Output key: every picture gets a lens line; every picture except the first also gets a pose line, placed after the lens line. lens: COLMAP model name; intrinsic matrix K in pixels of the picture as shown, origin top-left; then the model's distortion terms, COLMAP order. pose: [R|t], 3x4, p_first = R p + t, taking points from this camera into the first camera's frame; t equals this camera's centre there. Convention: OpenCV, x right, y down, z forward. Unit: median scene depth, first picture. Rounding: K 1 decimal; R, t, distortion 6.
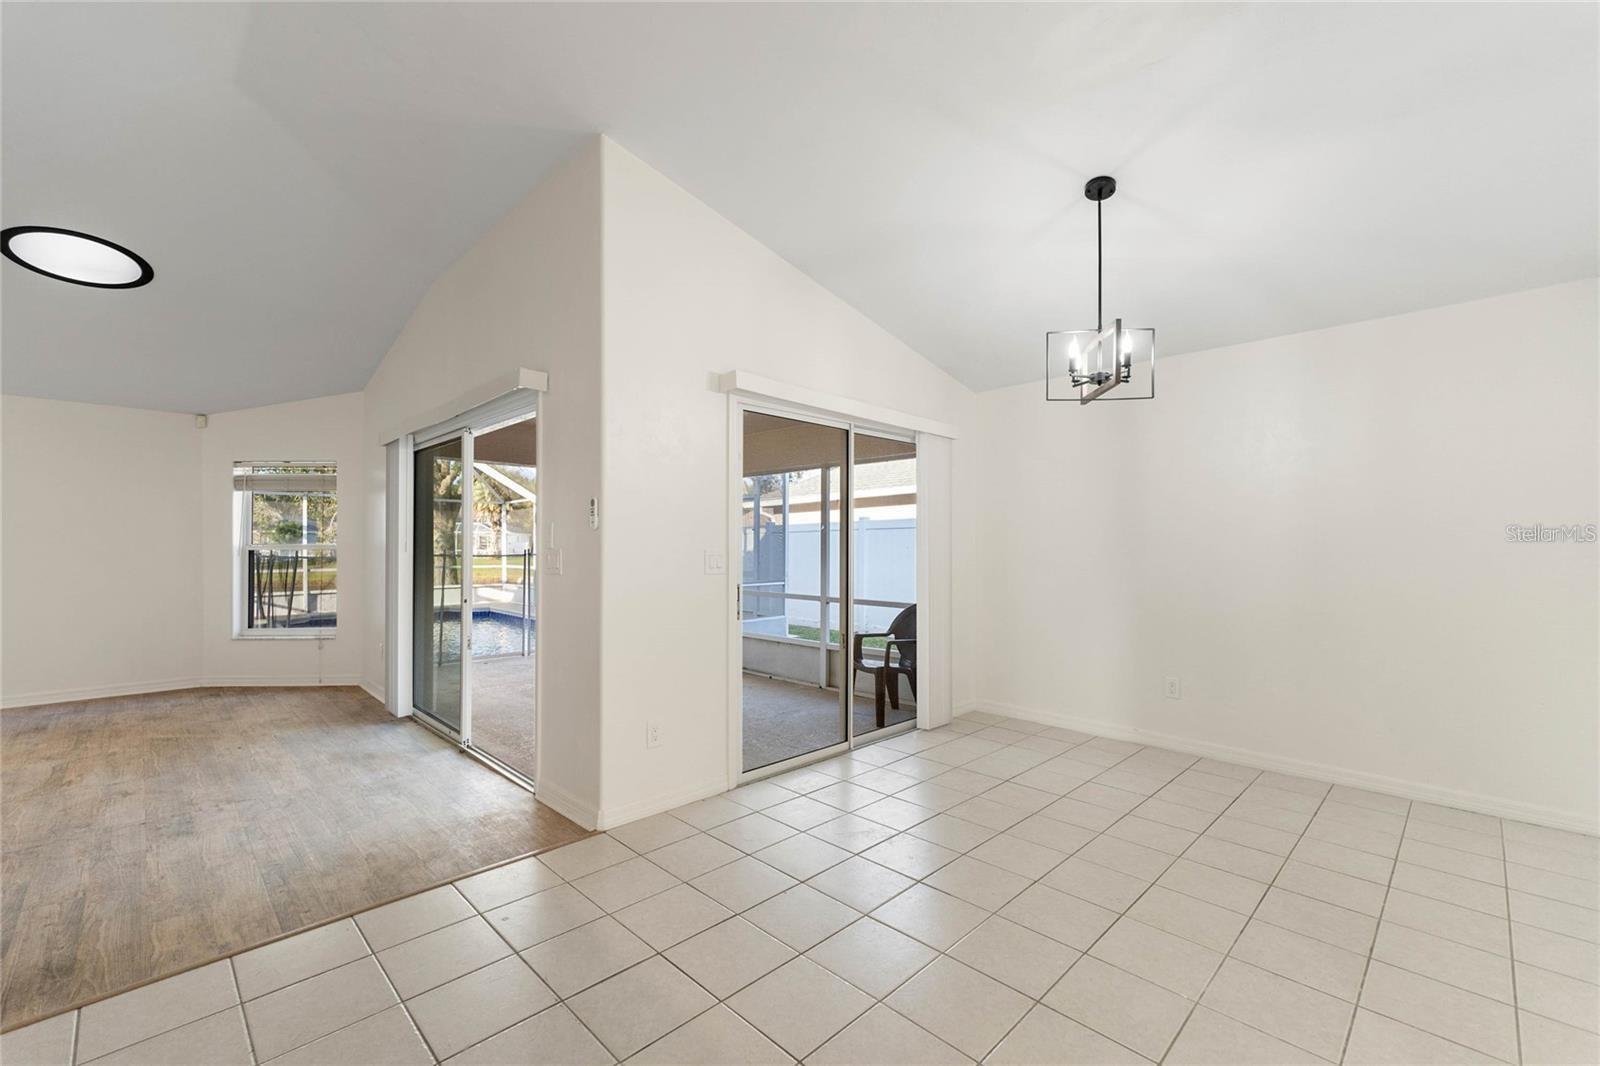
lens RADIAL K [[681.6, 0, 810.5], [0, 681.6, 531.9], [0, 0, 1]] dist [0.002331, 0.000168]
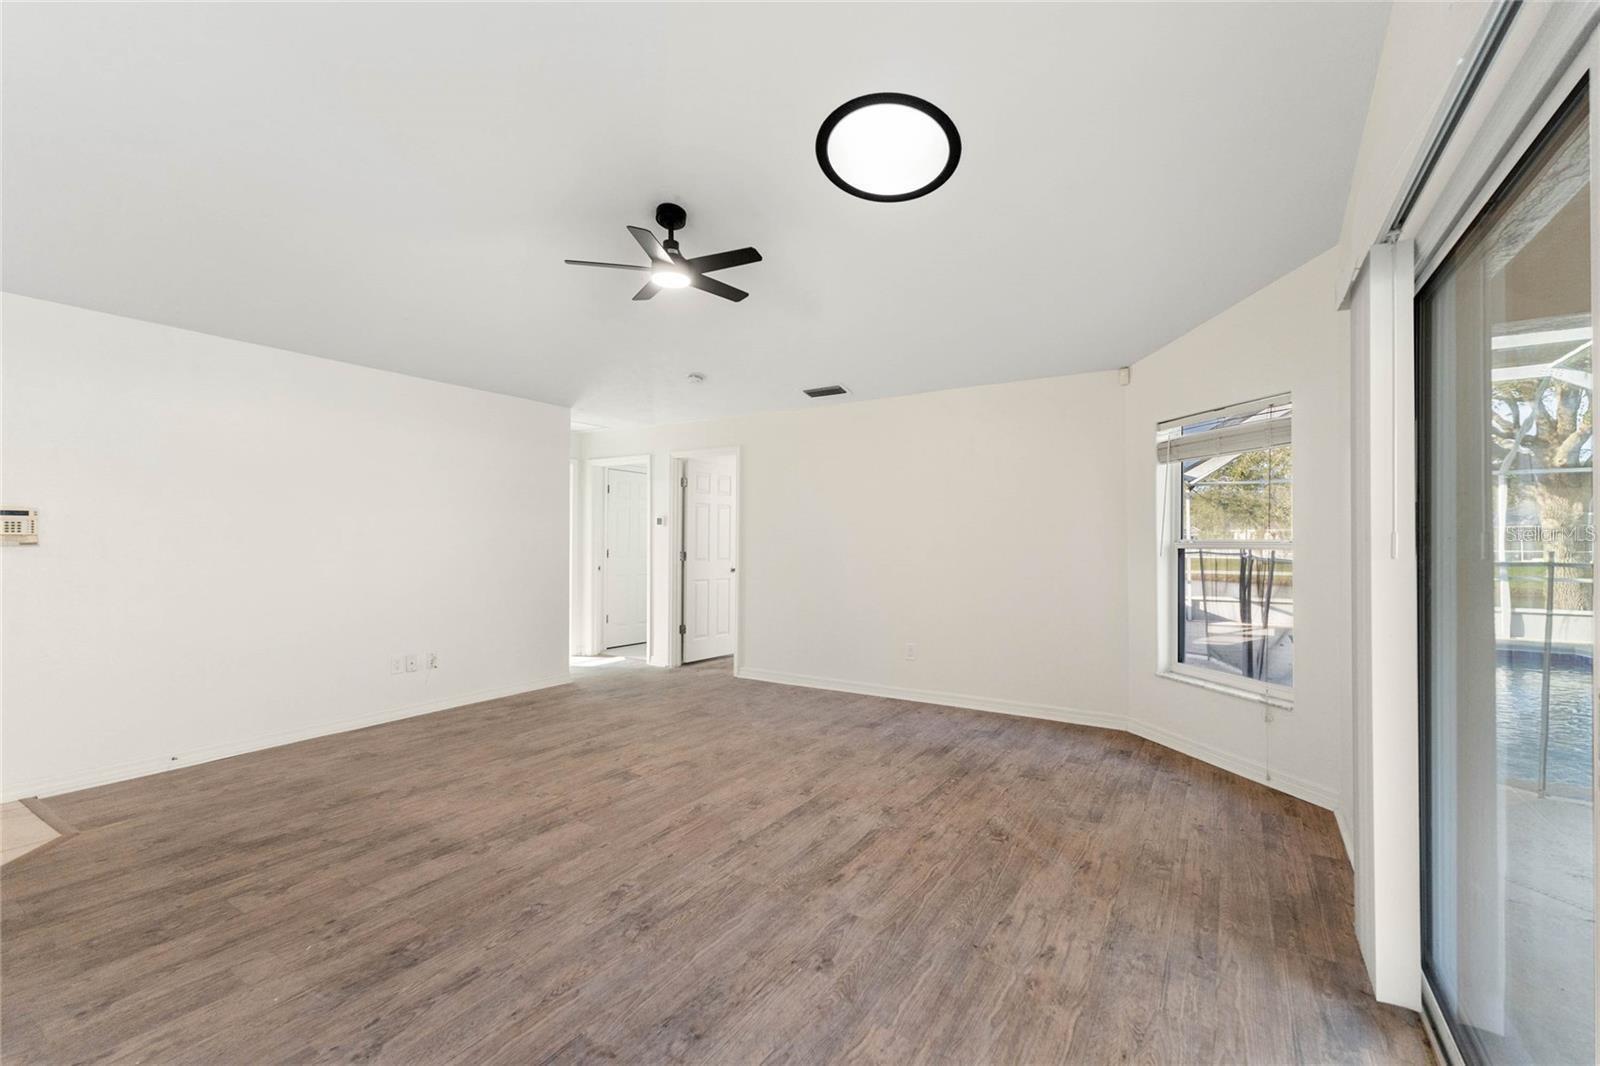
lens RADIAL K [[681.6, 0, 810.5], [0, 681.6, 531.9], [0, 0, 1]] dist [0.002331, 0.000168]
pose [[0.236994, -0.006160, -0.971492, -0.245200], [0.010857, 0.999934, -0.003692, 0.008471], [0.971451, -0.009672, 0.237045, 0.483873]]
